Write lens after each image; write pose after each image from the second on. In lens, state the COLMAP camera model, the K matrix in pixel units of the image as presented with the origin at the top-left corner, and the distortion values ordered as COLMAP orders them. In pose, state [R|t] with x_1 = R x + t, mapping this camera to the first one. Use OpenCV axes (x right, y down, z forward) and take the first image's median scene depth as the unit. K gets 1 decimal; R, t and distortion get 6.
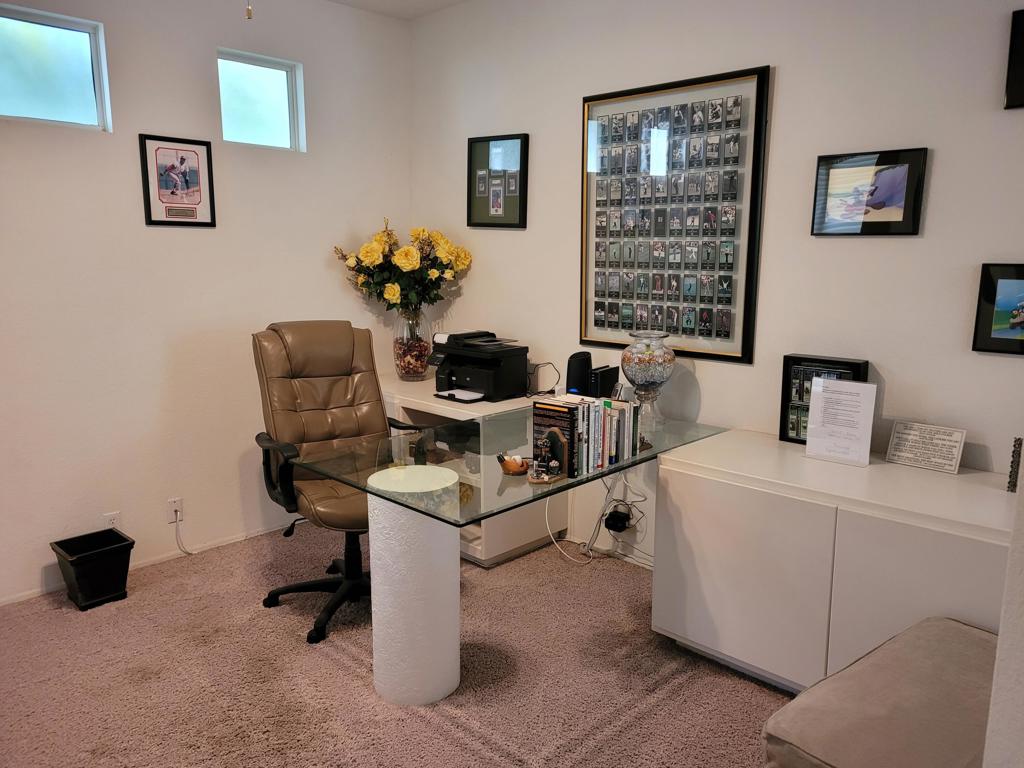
lens RADIAL K [[769.5, 0, 512.6], [0, 769.5, 385.8], [0, 0, 1]] dist [0.061865, -0.044422]
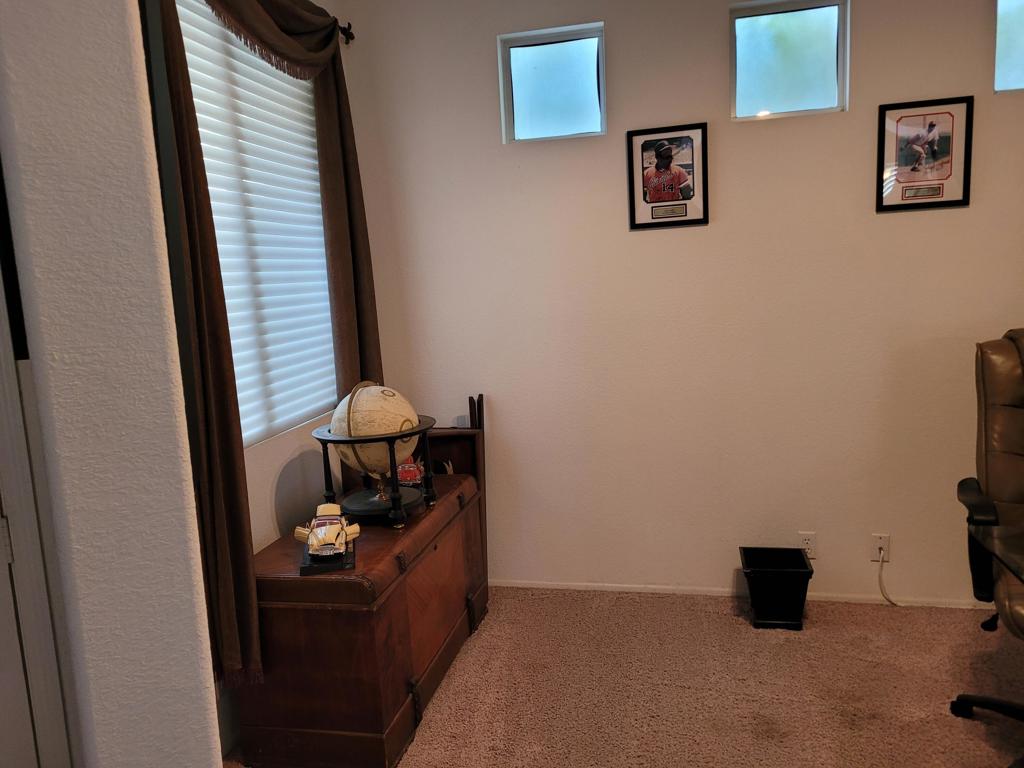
lens RADIAL K [[769.5, 0, 511.4], [0, 769.5, 380.0], [0, 0, 1]] dist [0.061865, -0.044422]
pose [[0.525509, 0.084992, -0.846532, 0.061258], [-0.094342, 0.994683, 0.041302, -0.019629], [0.845541, 0.058159, 0.530733, 0.216430]]
